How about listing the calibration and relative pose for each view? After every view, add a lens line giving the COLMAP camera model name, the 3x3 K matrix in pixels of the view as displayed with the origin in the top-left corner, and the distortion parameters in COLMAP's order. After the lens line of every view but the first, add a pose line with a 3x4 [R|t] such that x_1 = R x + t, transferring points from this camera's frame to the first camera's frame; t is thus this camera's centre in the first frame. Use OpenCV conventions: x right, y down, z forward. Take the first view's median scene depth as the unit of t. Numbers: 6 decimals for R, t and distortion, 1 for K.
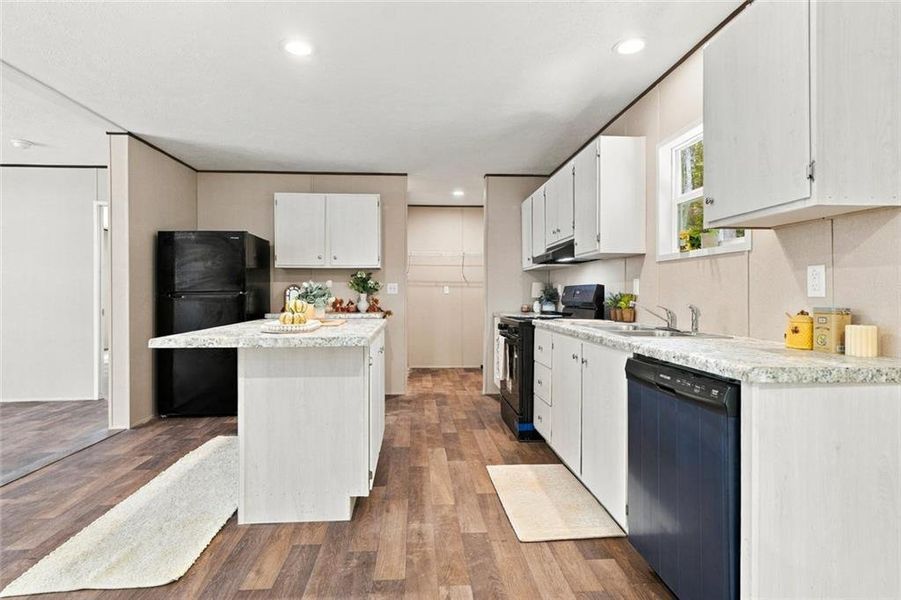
lens RADIAL K [[456.4, 0, 446.1], [0, 456.4, 296.5], [0, 0, 1]] dist [0.000255, 0.000627]
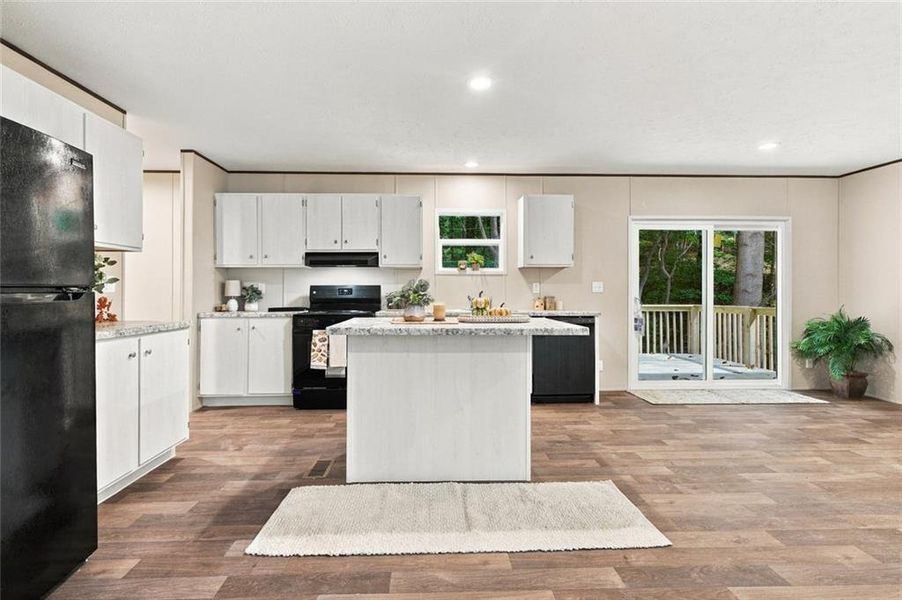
lens RADIAL K [[435.8, 0, 445.3], [0, 435.8, 291.0], [0, 0, 1]] dist [0.003967, 0.001278]
pose [[0.033655, 0.001641, 0.999432, -1.294213], [0.005277, 0.999984, -0.001820, -0.007141], [-0.999420, 0.005336, 0.033646, 0.937815]]
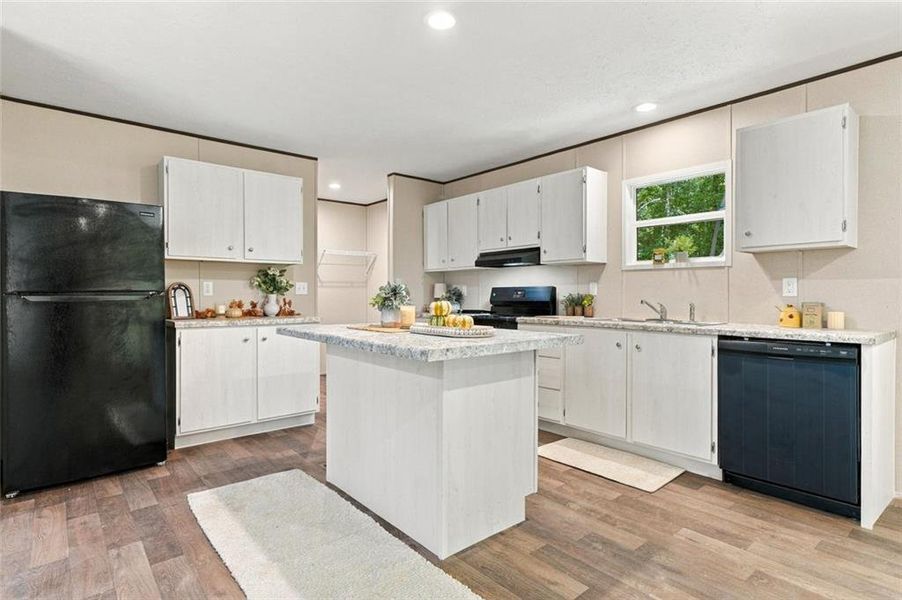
lens RADIAL K [[466.8, 0, 447.4], [0, 466.8, 299.7], [0, 0, 1]] dist [0.004066, 0.000867]
pose [[0.806070, -0.006588, 0.591784, -0.768721], [0.003049, 0.999971, 0.006979, -0.001742], [-0.591813, -0.003821, 0.806067, 0.221259]]
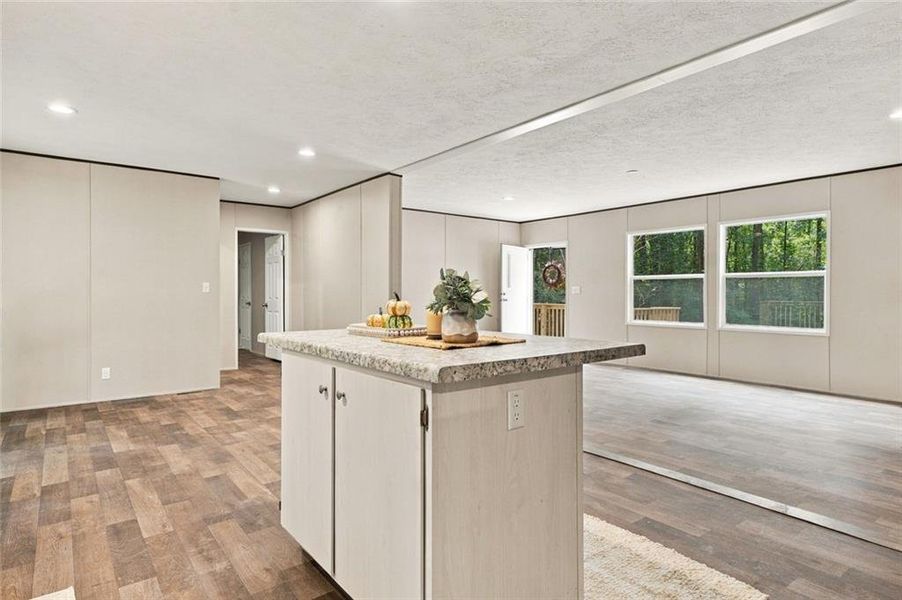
lens RADIAL K [[500.8, 0, 447.2], [0, 500.8, 291.6], [0, 0, 1]] dist [0.049485, -0.025503]
pose [[-0.832421, -0.000879, -0.554143, 0.083475], [-0.004038, 0.999982, 0.004480, -0.010278], [0.554129, 0.005967, -0.832409, 1.592442]]
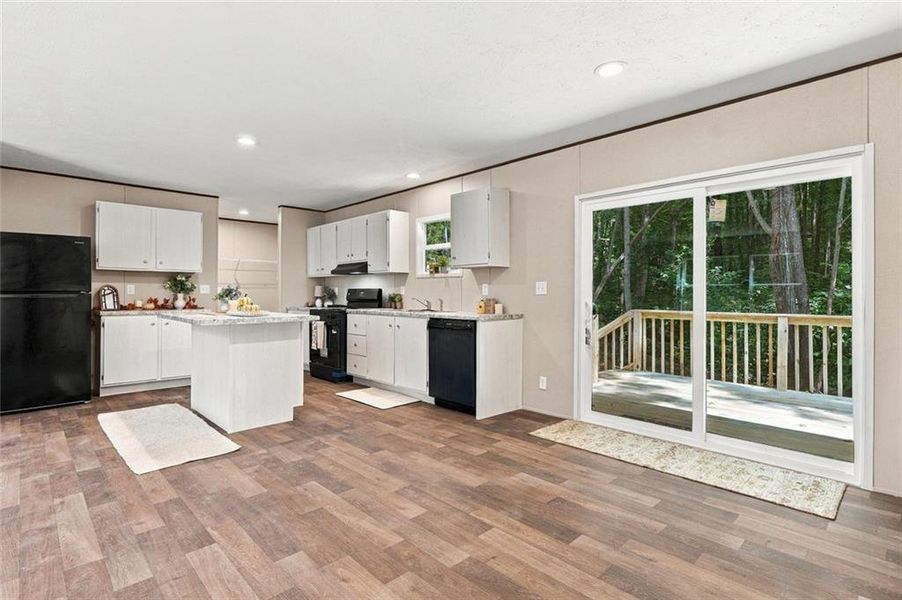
lens RADIAL K [[442.2, 0, 446.7], [0, 442.2, 292.0], [0, 0, 1]] dist [0.001479, 0.000344]
pose [[0.766365, 0.004155, 0.642392, -0.697764], [0.002331, 0.999955, -0.009250, 0.004229], [-0.642402, 0.008587, 0.766320, -0.581654]]
